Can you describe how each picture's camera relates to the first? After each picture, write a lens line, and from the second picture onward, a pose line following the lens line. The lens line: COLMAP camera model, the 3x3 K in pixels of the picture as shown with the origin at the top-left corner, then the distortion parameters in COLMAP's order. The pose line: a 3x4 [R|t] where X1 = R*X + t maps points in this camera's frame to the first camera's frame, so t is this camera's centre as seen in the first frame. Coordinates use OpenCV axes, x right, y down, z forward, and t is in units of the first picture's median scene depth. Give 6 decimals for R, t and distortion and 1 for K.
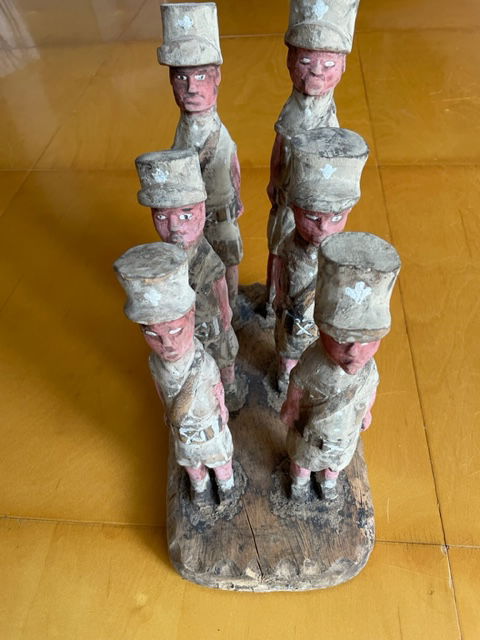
lens RADIAL K [[485.0, 0, 242.5], [0, 485.0, 321.4], [0, 0, 1]] dist [0.030716, -0.012800]
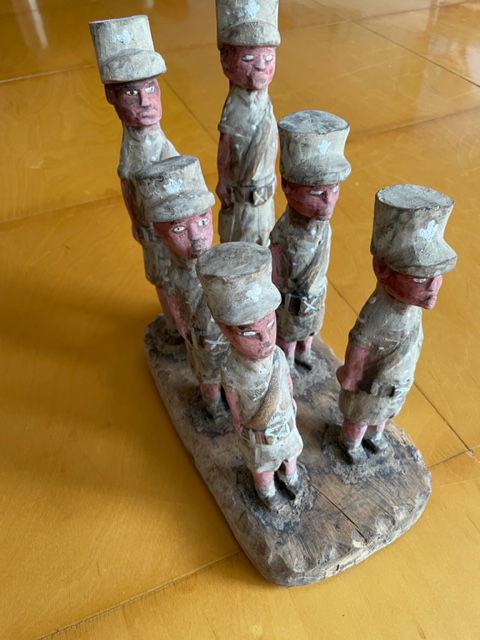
lens RADIAL K [[485.0, 0, 241.8], [0, 485.0, 319.0], [0, 0, 1]] dist [0.030716, -0.012800]
pose [[0.891748, -0.306839, 0.332618, -0.405152], [0.324416, 0.945910, 0.002842, -0.008285], [-0.315498, 0.105373, 0.943057, 0.070464]]
